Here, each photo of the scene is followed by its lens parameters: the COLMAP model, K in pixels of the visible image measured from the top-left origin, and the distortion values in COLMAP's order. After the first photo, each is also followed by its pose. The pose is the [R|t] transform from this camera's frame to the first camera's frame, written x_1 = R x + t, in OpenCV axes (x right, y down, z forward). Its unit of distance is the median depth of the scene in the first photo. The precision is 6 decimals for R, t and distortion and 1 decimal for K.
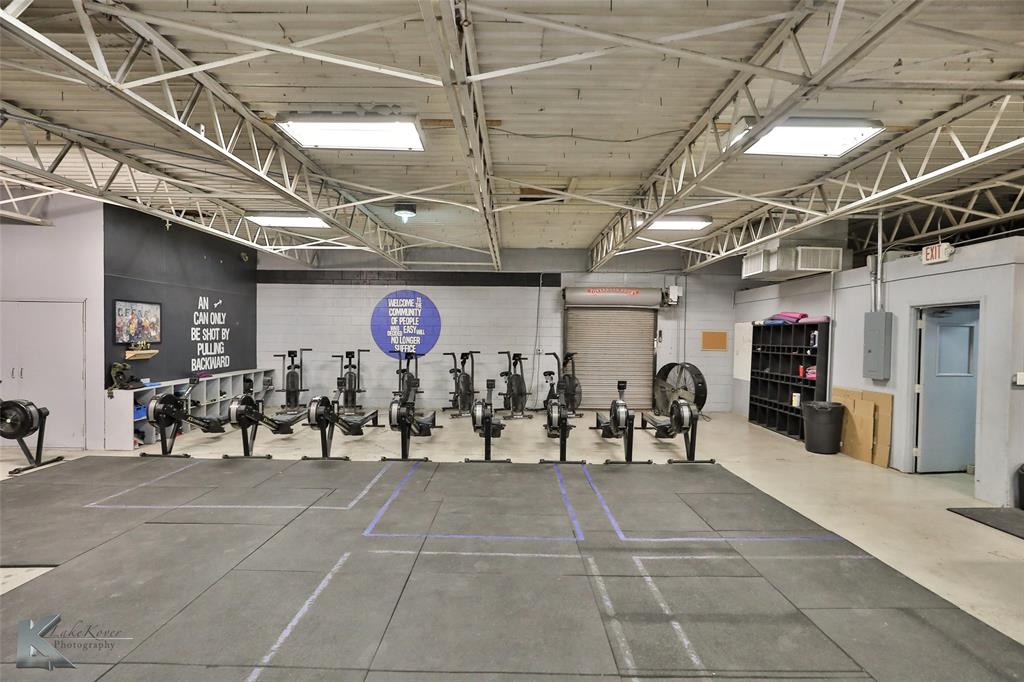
lens RADIAL K [[492.5, 0, 512.6], [0, 492.5, 346.1], [0, 0, 1]] dist [-0.013216, 0.003834]
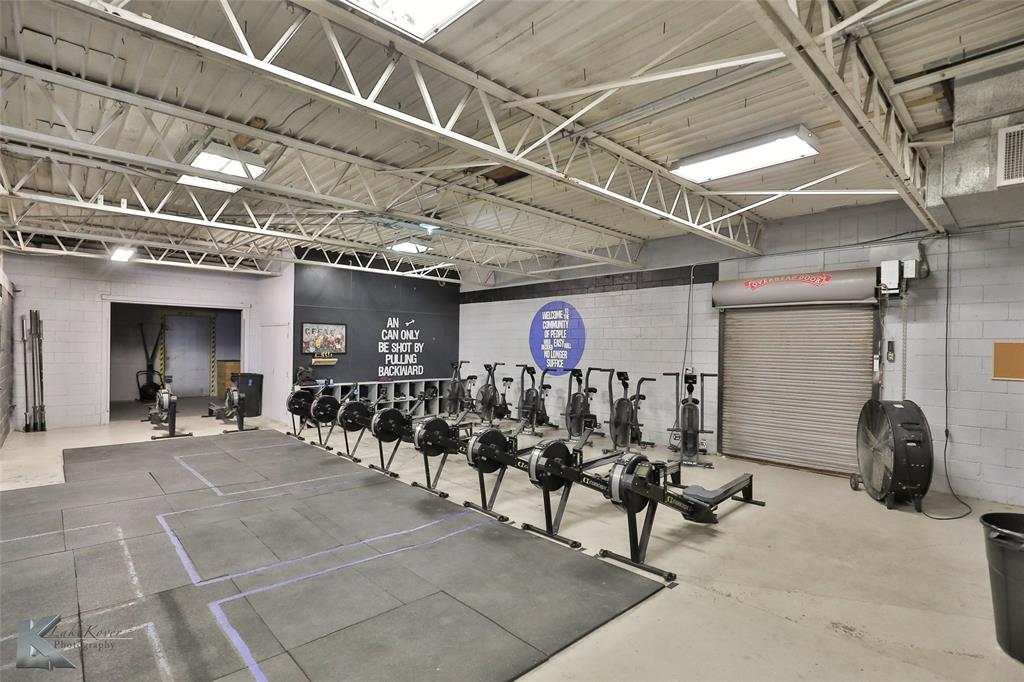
lens RADIAL K [[492.5, 0, 513.0], [0, 492.5, 348.4], [0, 0, 1]] dist [-0.013216, 0.003834]
pose [[0.687153, 0.000520, -0.726512, 0.504420], [-0.021795, 0.999564, -0.019899, -0.003441], [0.726186, 0.029509, 0.686865, 0.361374]]
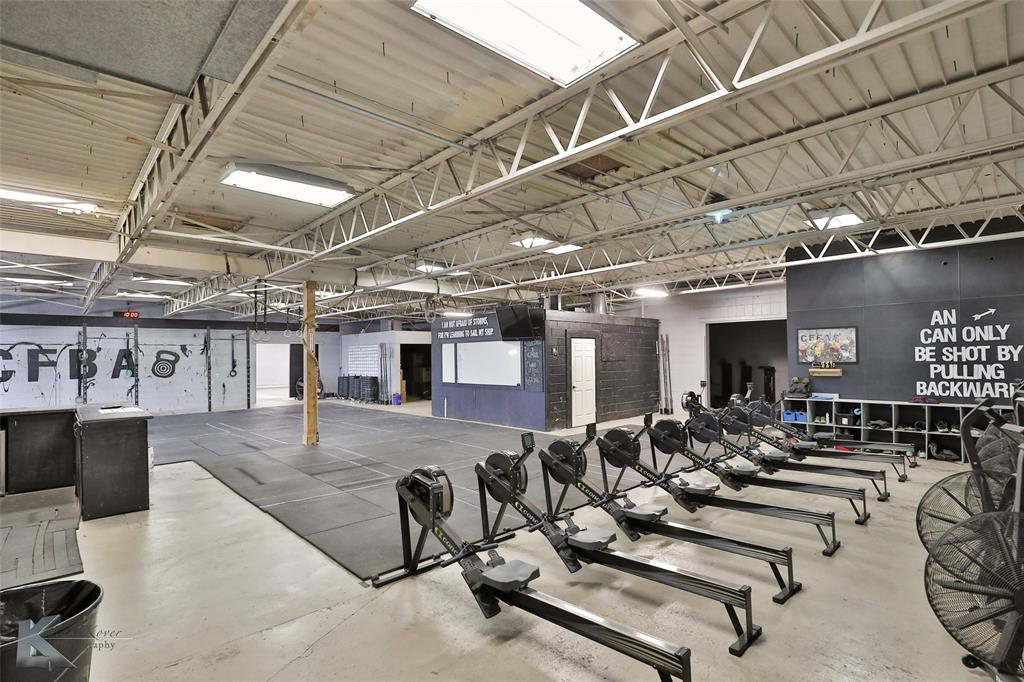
lens RADIAL K [[492.5, 0, 510.9], [0, 492.5, 347.4], [0, 0, 1]] dist [-0.013216, 0.003834]
pose [[-0.727570, -0.014332, -0.685884, 0.502788], [-0.010338, 0.999897, -0.009927, -0.019783], [0.685956, -0.000132, -0.727643, 1.113457]]
